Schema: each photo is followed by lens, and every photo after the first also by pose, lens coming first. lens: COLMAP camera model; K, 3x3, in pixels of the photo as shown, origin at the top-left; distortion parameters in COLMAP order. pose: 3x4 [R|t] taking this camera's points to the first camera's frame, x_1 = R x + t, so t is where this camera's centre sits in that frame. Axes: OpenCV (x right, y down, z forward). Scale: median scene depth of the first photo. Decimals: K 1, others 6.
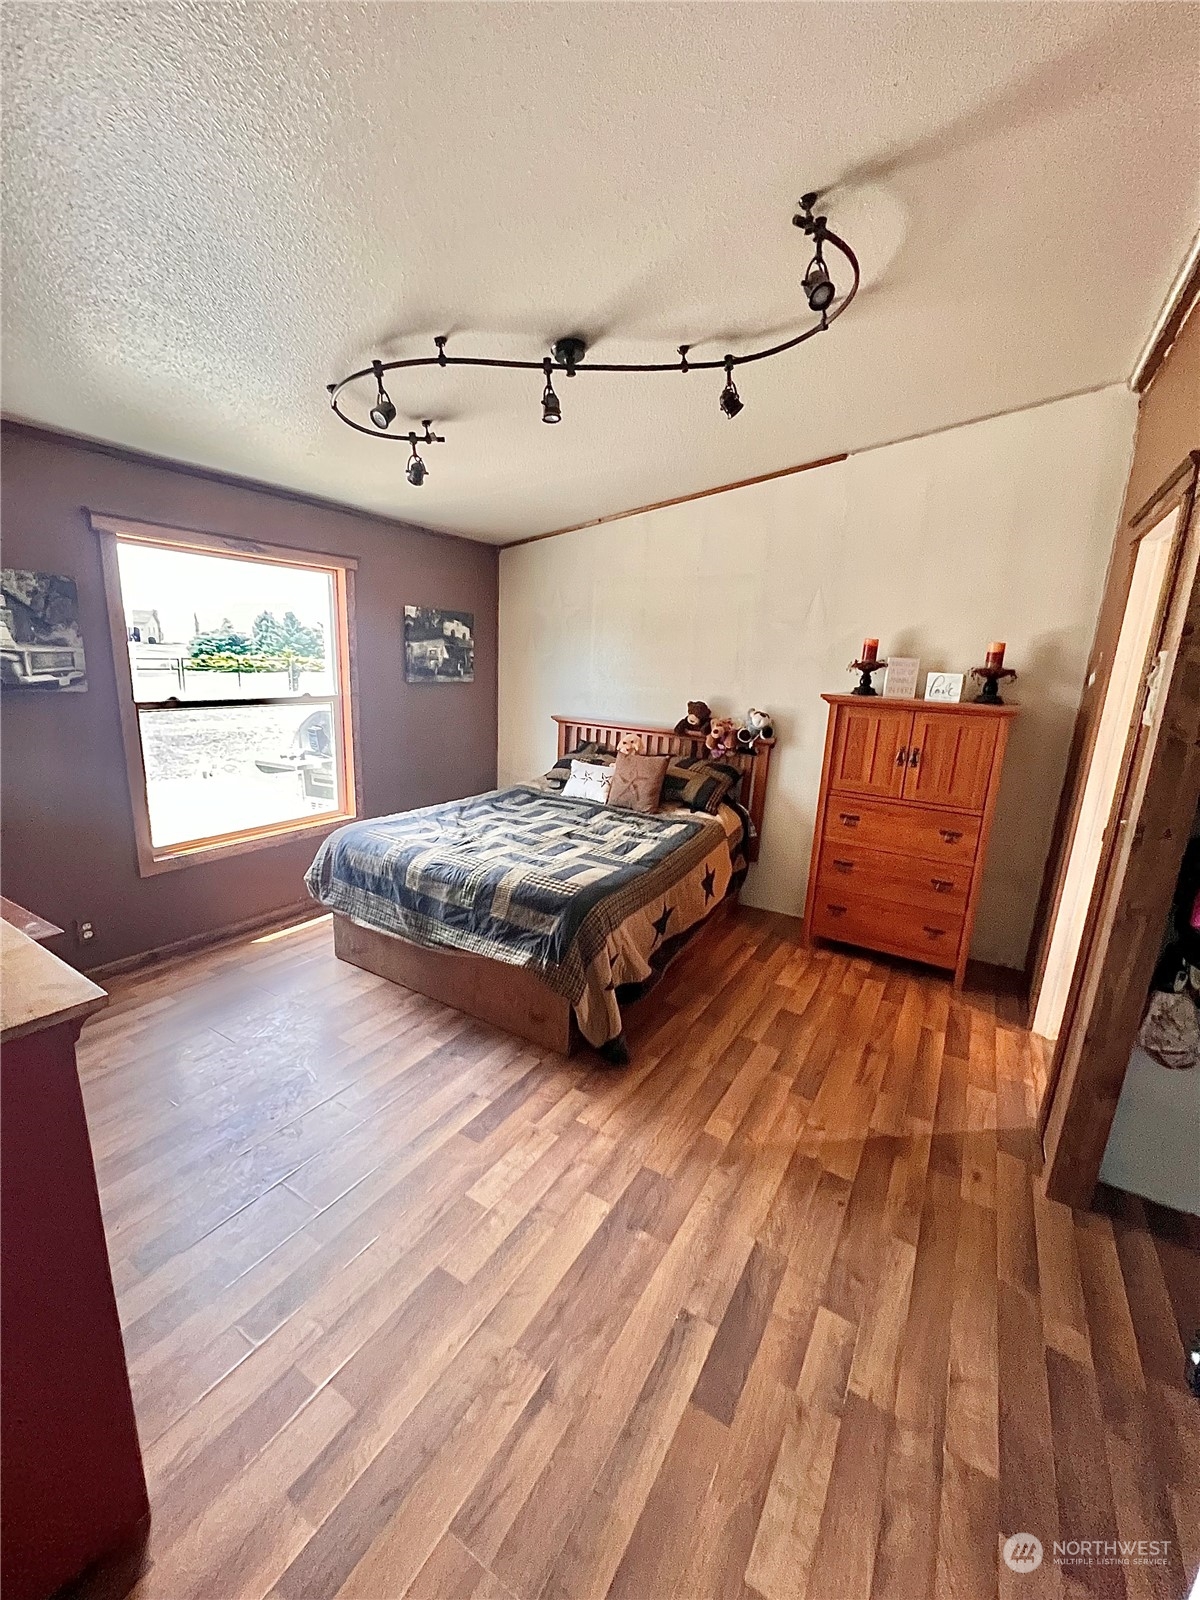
lens RADIAL K [[637.7, 0, 594.5], [0, 637.7, 805.4], [0, 0, 1]] dist [-0.031942, 0.001923]
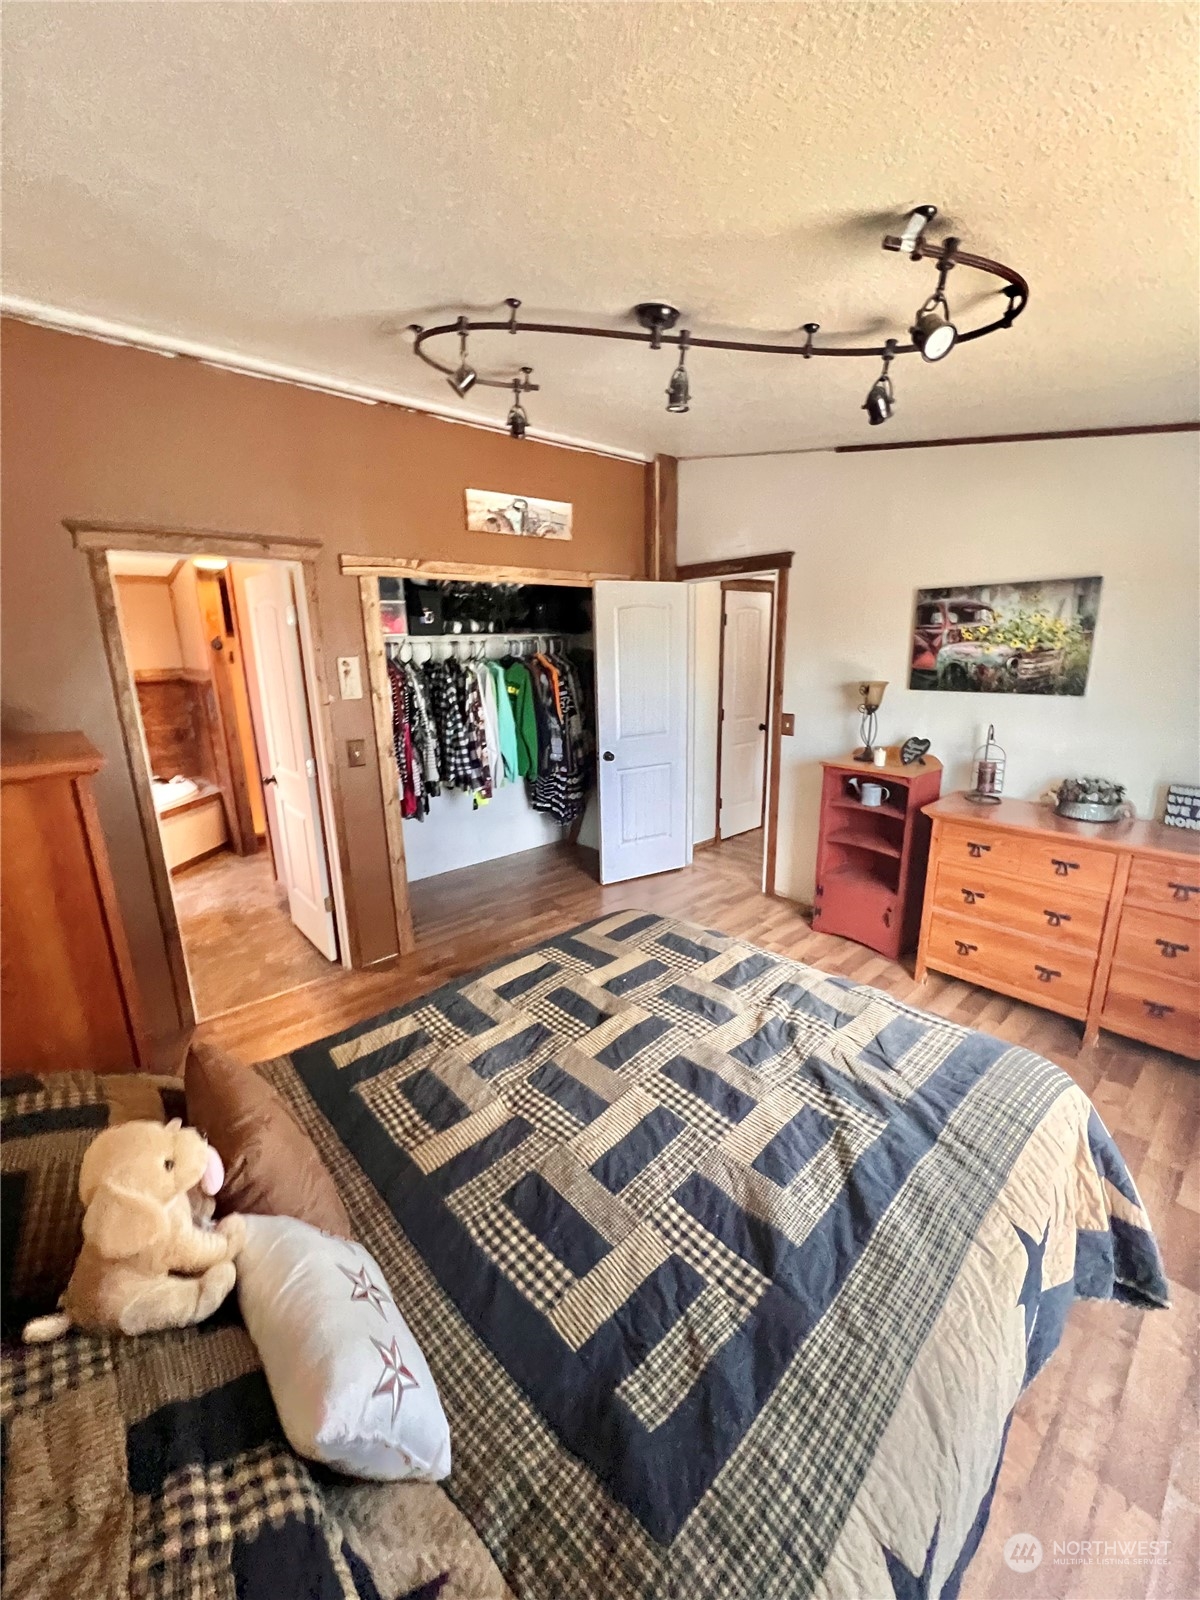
lens RADIAL K [[637.7, 0, 600.1], [0, 637.7, 804.5], [0, 0, 1]] dist [-0.031942, 0.001923]
pose [[-0.959894, -0.092514, 0.264661, -0.170239], [0.040301, 0.888655, 0.456801, -0.374334], [-0.277453, 0.449147, -0.849286, 1.408353]]
